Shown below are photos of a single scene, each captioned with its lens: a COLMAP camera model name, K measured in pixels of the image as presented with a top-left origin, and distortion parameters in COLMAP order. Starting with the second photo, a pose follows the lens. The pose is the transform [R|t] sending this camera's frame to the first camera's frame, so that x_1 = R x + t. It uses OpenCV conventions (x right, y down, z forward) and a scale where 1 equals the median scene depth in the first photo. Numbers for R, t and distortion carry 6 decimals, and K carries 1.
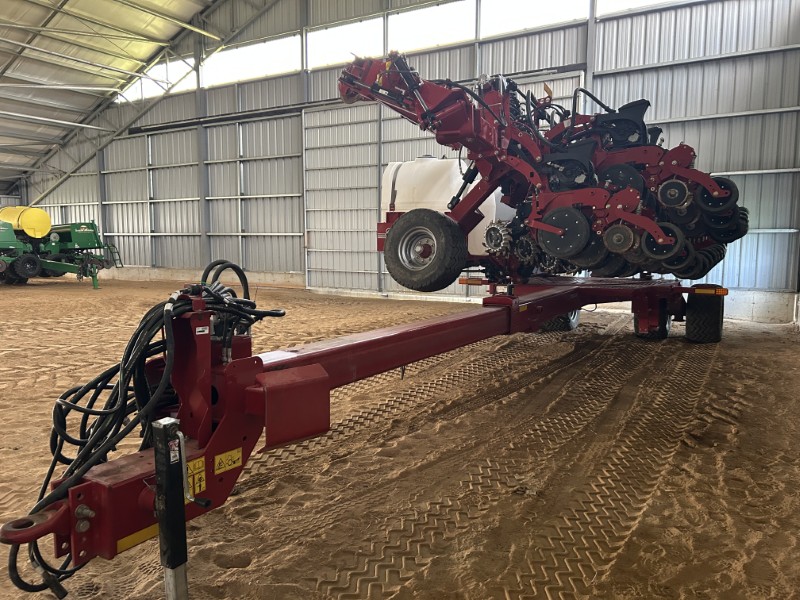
lens RADIAL K [[603.7, 0, 400.0], [0, 603.7, 300.0], [0, 0, 1]] dist [0.069150, -0.087755]
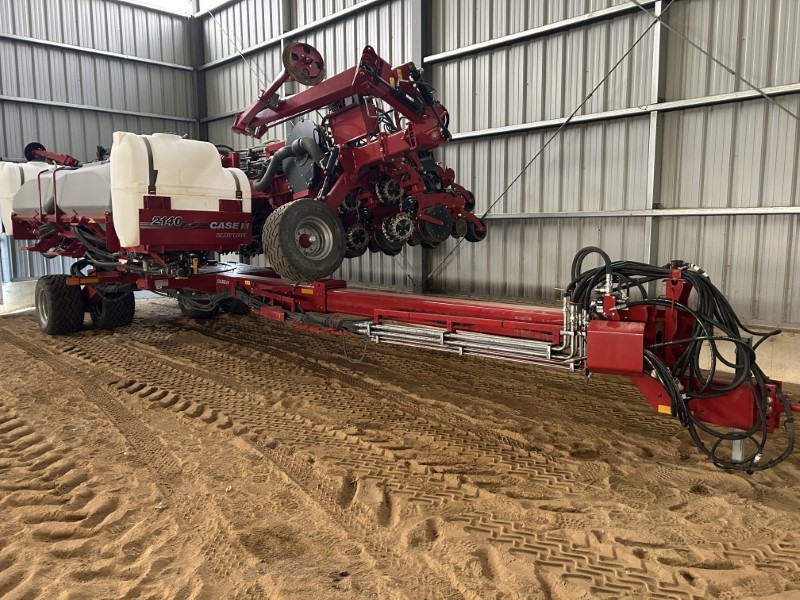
lens RADIAL K [[603.7, 0, 400.0], [0, 603.7, 300.0], [0, 0, 1]] dist [0.069150, -0.087755]
pose [[0.254341, -0.121185, 0.959492, -0.772741], [0.100644, 0.990048, 0.098366, -0.057602], [-0.961864, 0.071548, 0.264006, 0.503007]]
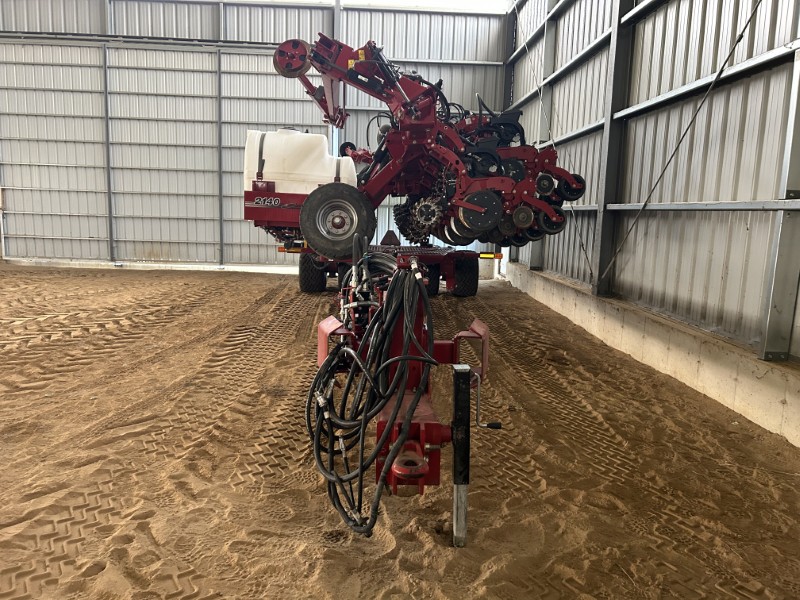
lens RADIAL K [[607.0, 0, 400.0], [0, 607.0, 300.0], [0, 0, 1]] dist [0.068533, -0.139195]
pose [[0.841316, -0.052841, 0.537955, -0.394425], [0.023275, 0.997829, 0.061614, -0.005457], [-0.540043, -0.039316, 0.840719, 0.014223]]
